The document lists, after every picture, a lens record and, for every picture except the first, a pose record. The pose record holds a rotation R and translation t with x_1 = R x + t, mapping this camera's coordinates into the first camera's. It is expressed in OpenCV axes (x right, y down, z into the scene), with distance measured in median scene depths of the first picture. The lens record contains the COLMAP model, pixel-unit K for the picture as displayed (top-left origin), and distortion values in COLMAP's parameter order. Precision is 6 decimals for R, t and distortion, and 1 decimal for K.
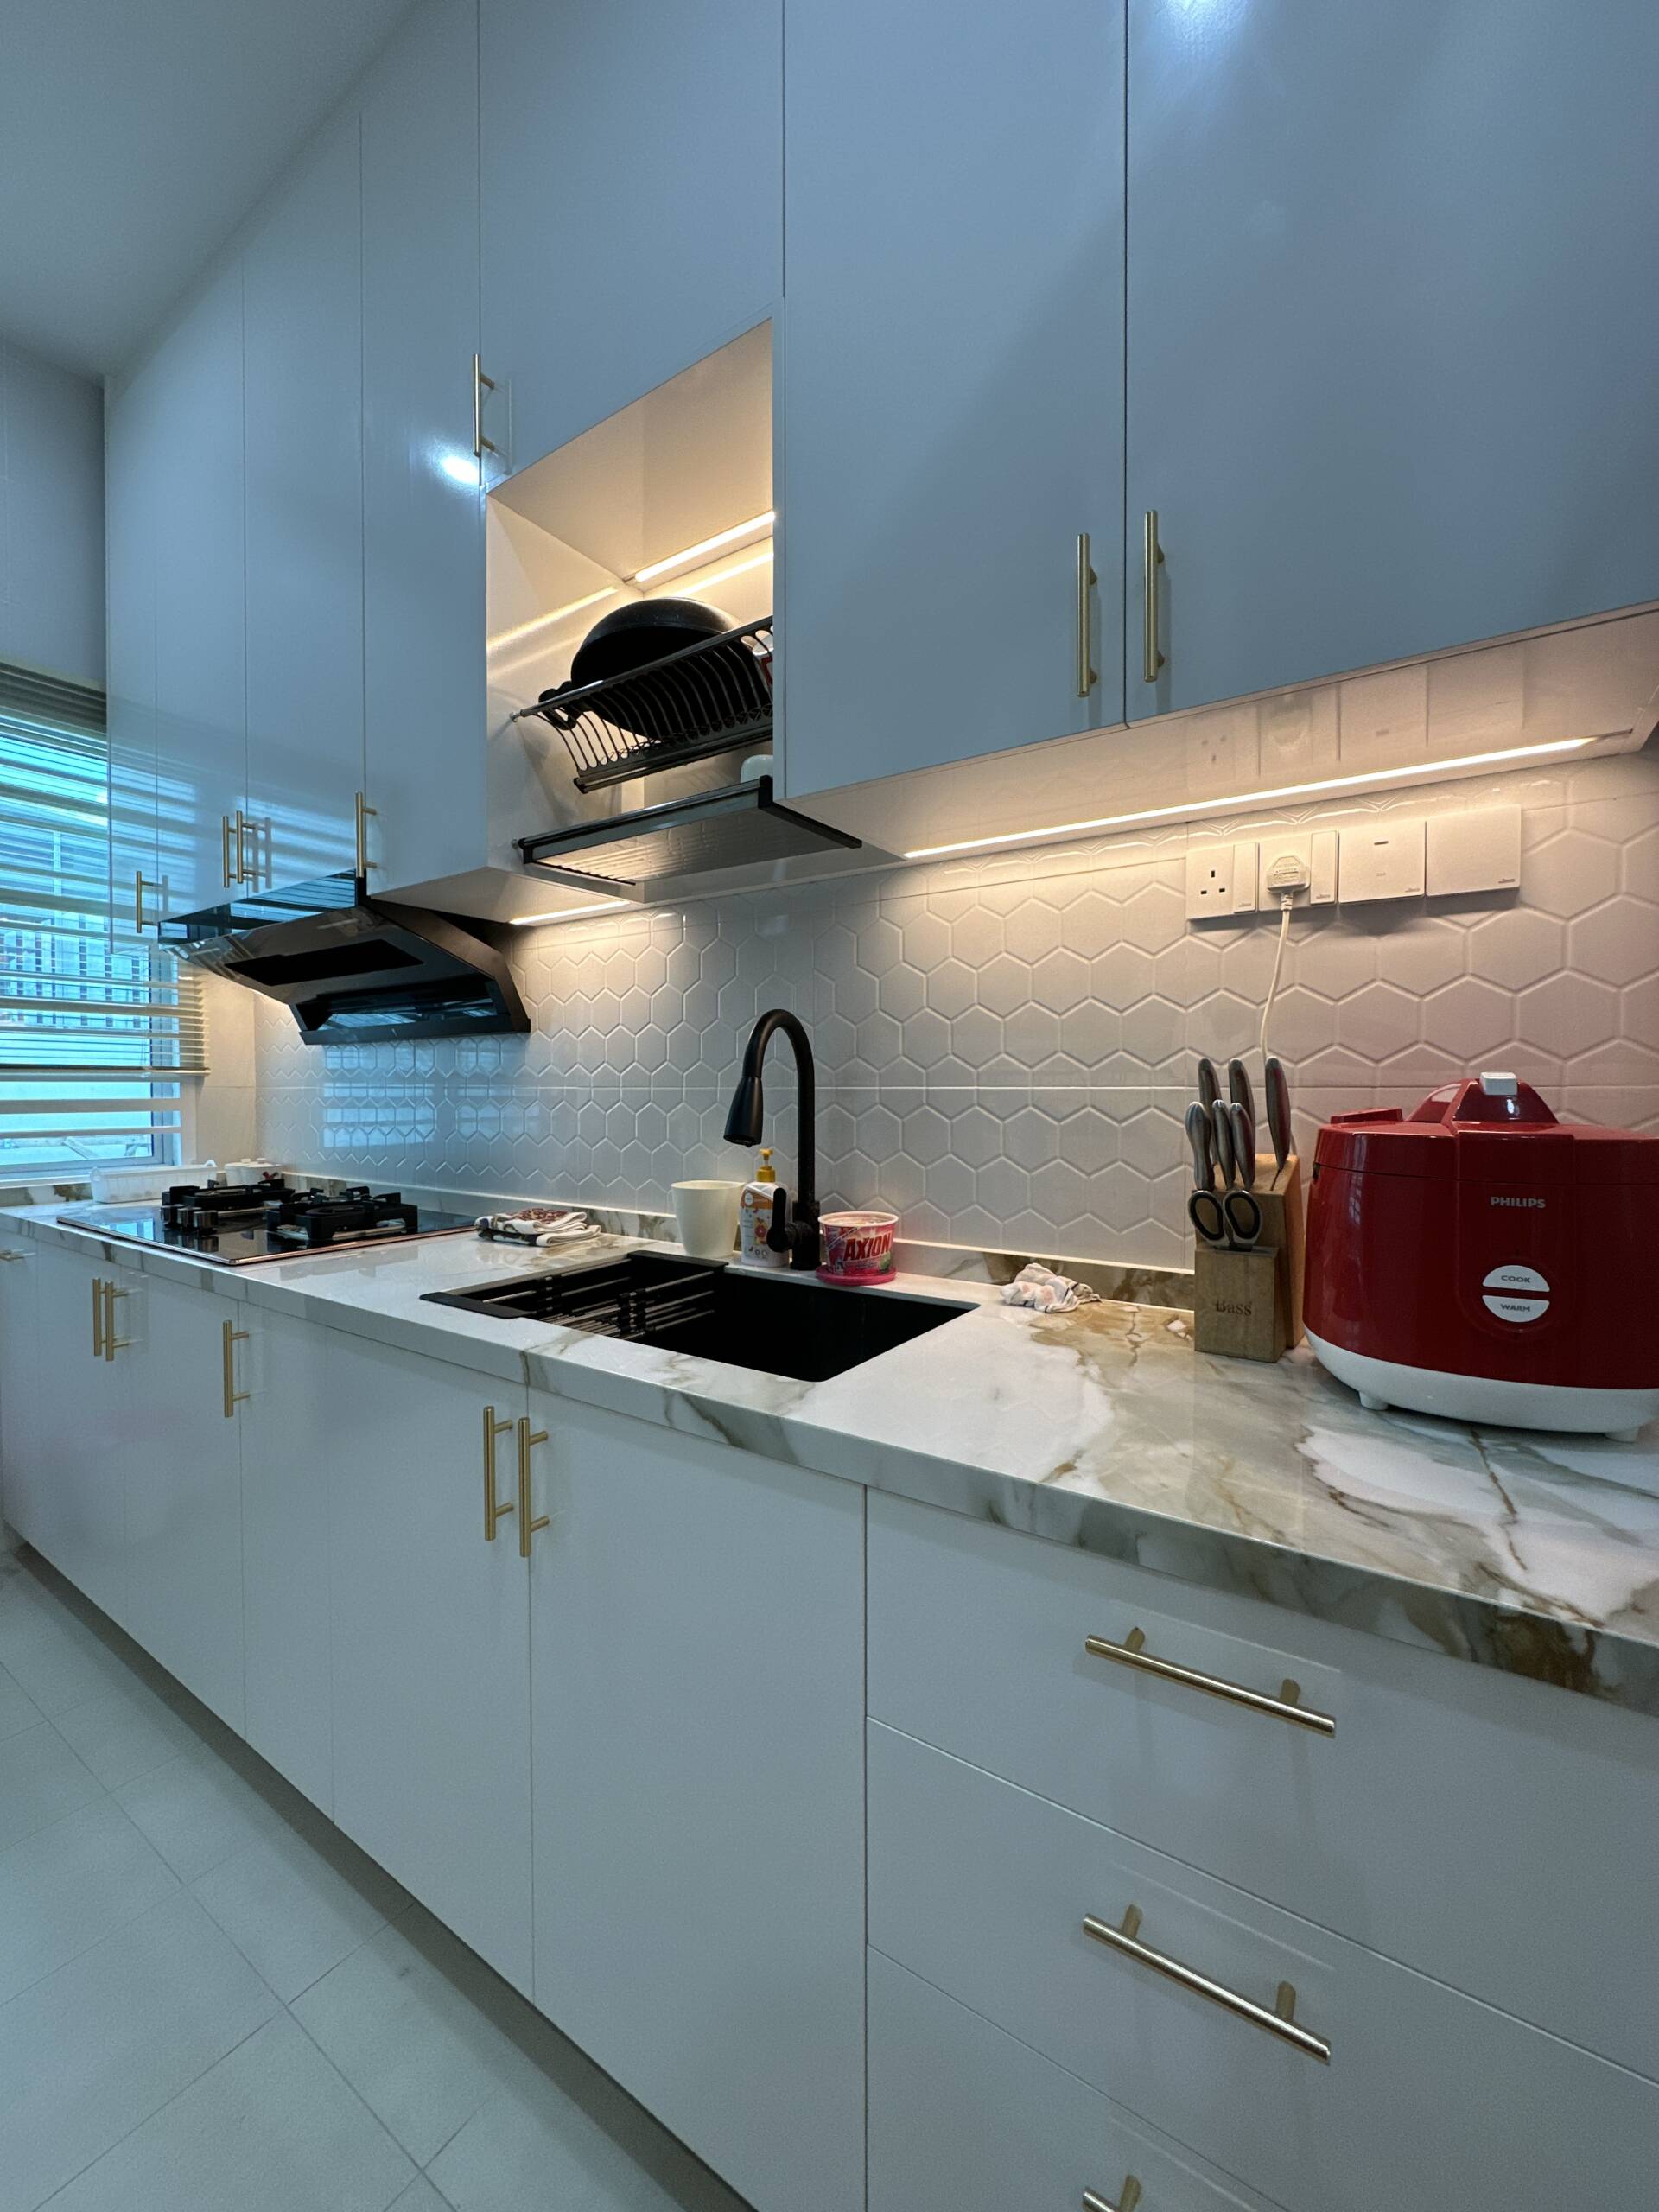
lens RADIAL K [[882.8, 0, 829.5], [0, 882.8, 1106.0], [0, 0, 1]] dist [0.000958, 0.000354]
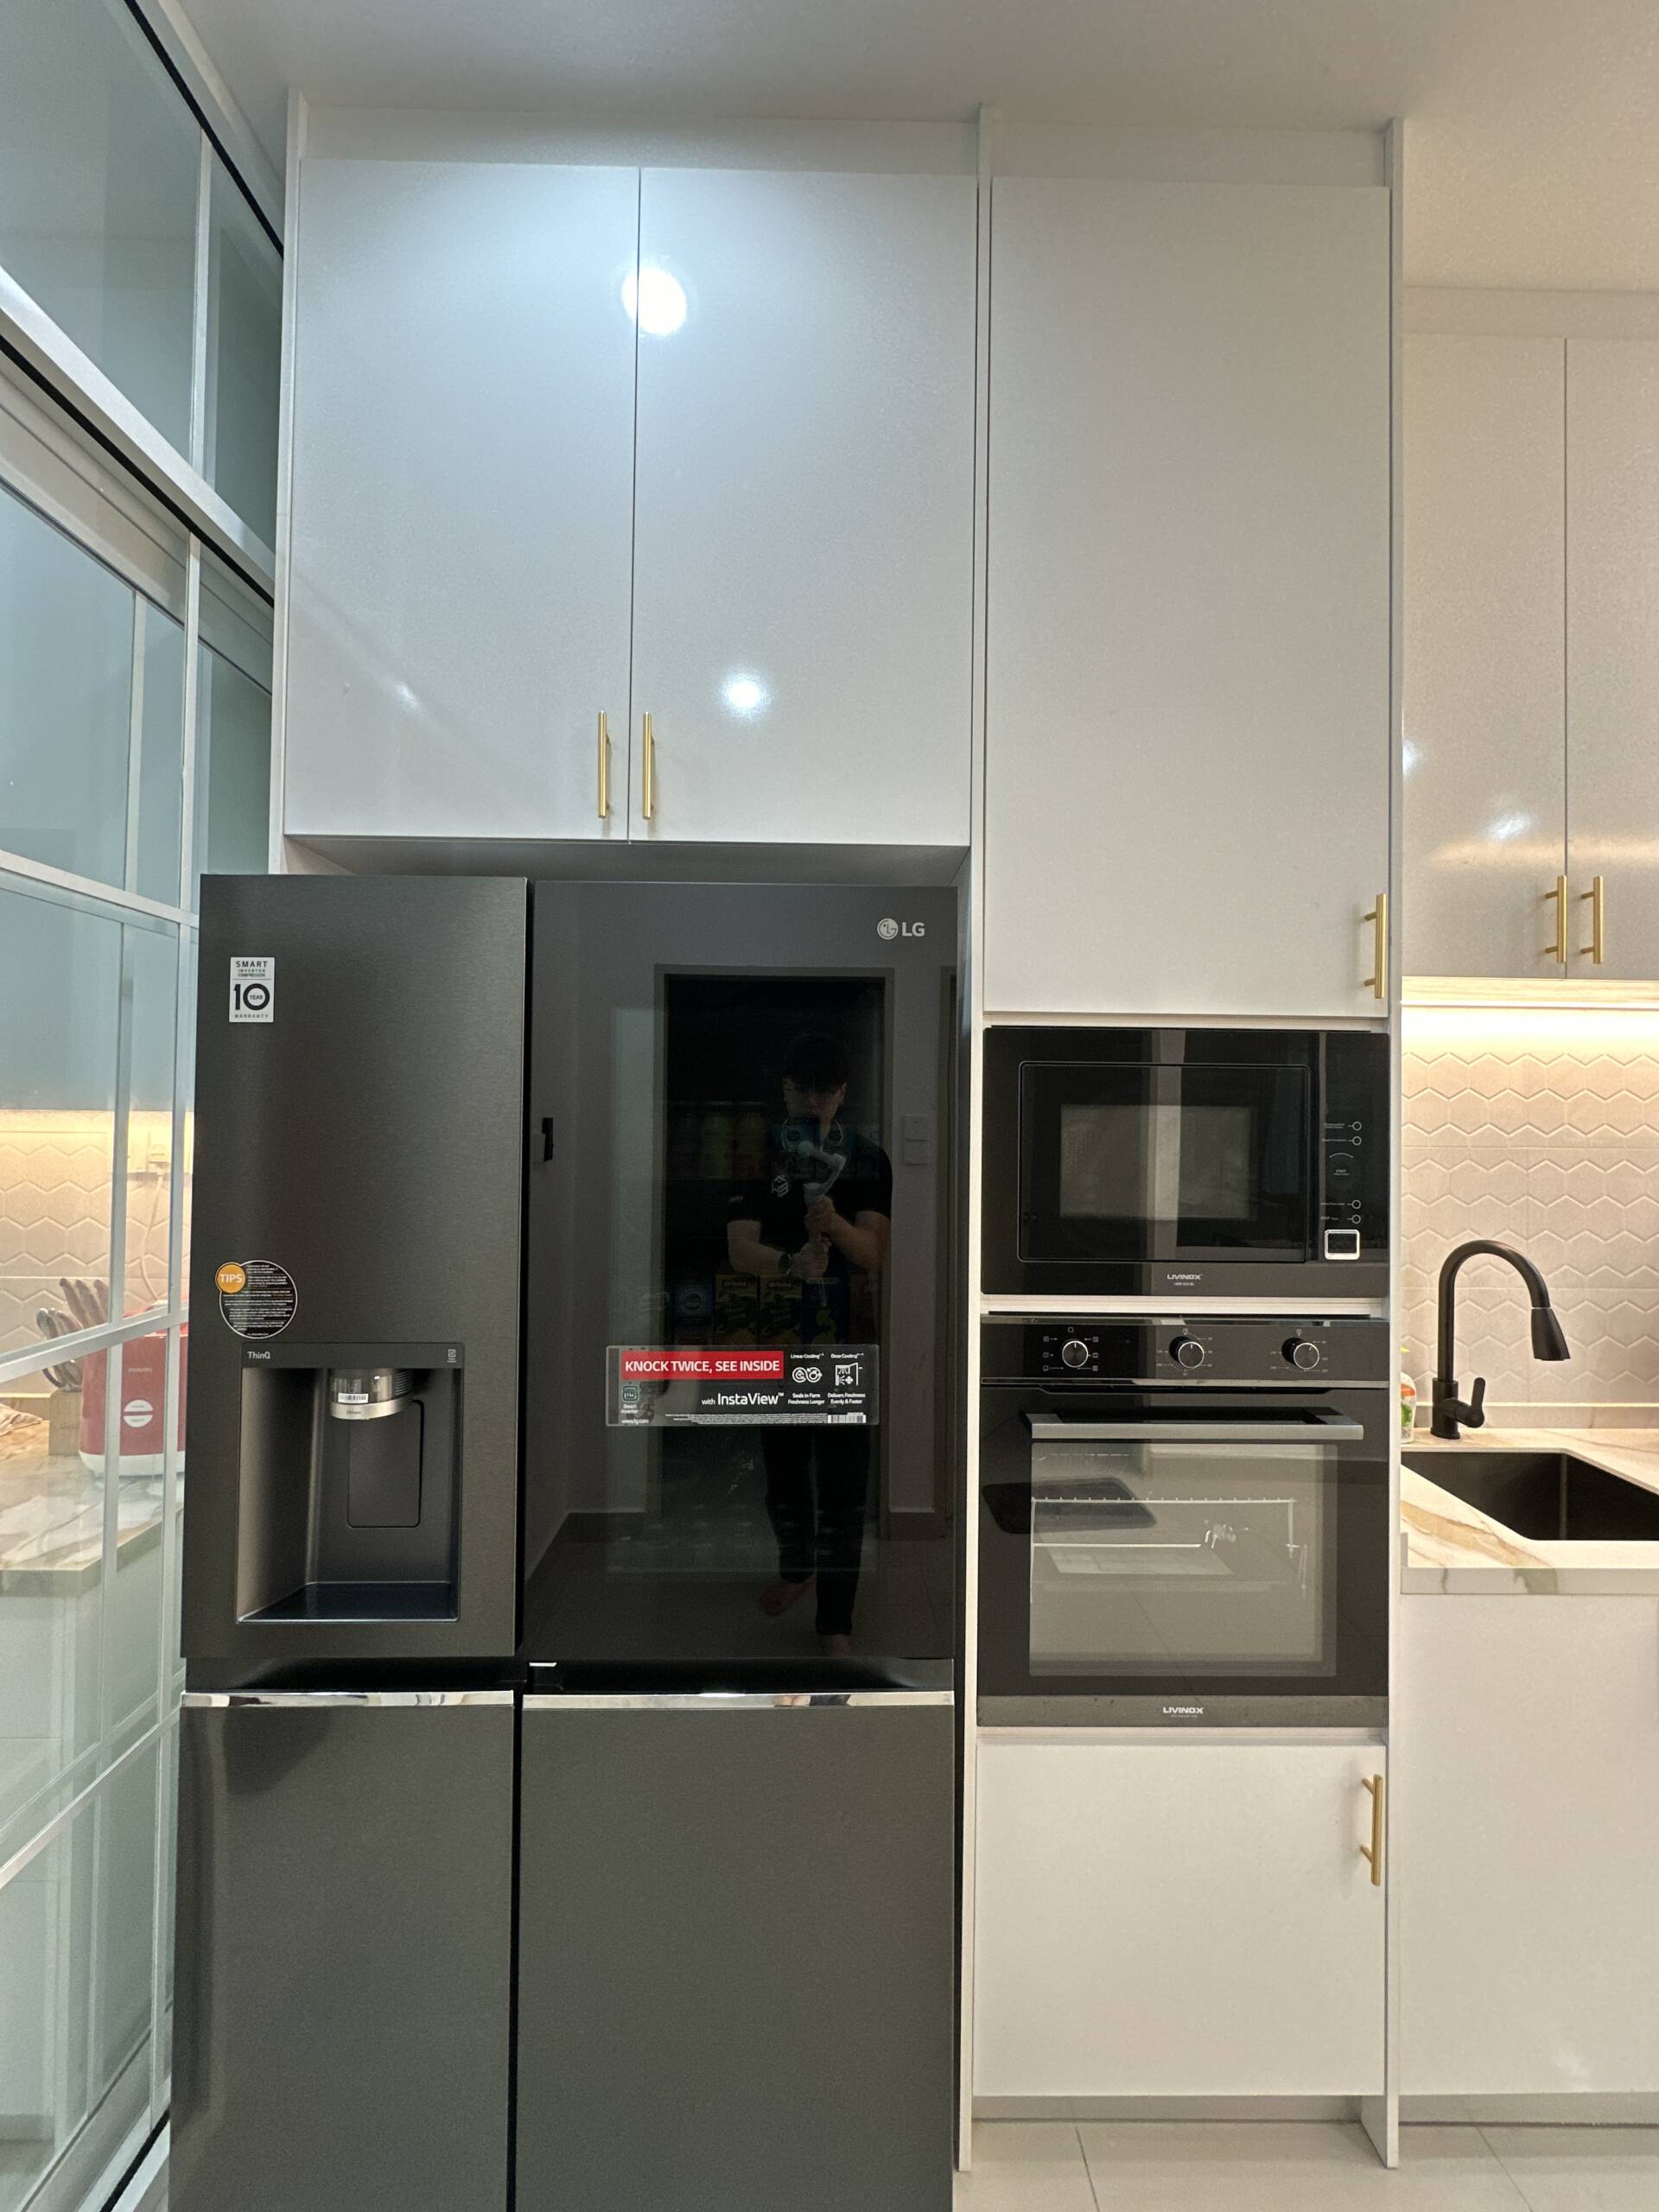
lens RADIAL K [[882.8, 0, 829.5], [0, 882.8, 1106.0], [0, 0, 1]] dist [0.000958, 0.000354]
pose [[0.819081, 0.018990, 0.573364, 0.897096], [-0.001478, 0.999519, -0.030992, -0.457859], [-0.573677, 0.024538, 0.818714, -1.692290]]
